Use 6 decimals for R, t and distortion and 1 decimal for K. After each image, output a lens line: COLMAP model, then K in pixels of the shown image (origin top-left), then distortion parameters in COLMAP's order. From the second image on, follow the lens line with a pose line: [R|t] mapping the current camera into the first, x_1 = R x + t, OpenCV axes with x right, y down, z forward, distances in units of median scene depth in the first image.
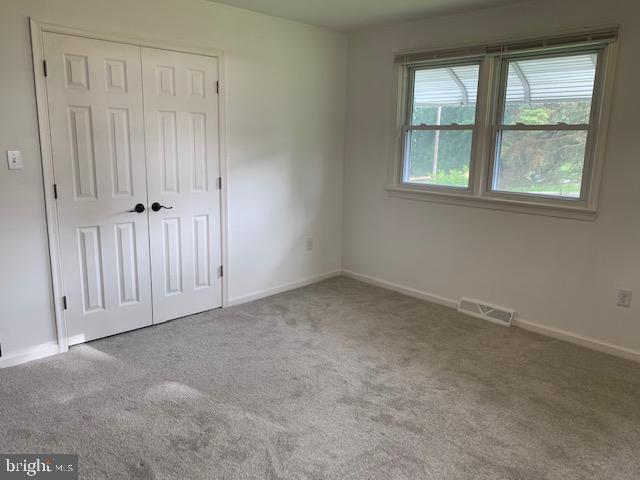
lens RADIAL K [[490.3, 0, 321.8], [0, 490.3, 241.4], [0, 0, 1]] dist [0.049437, -0.061527]
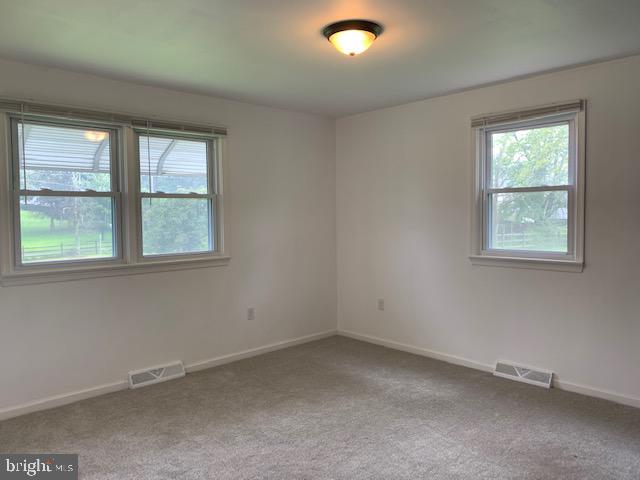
lens RADIAL K [[517.6, 0, 320.0], [0, 517.6, 240.0], [0, 0, 1]] dist [0.000161, -0.002710]
pose [[-0.019607, -0.080193, 0.996586, -0.780893], [0.210315, 0.974144, 0.082525, -0.157426], [-0.977437, 0.211215, -0.002234, 0.685267]]
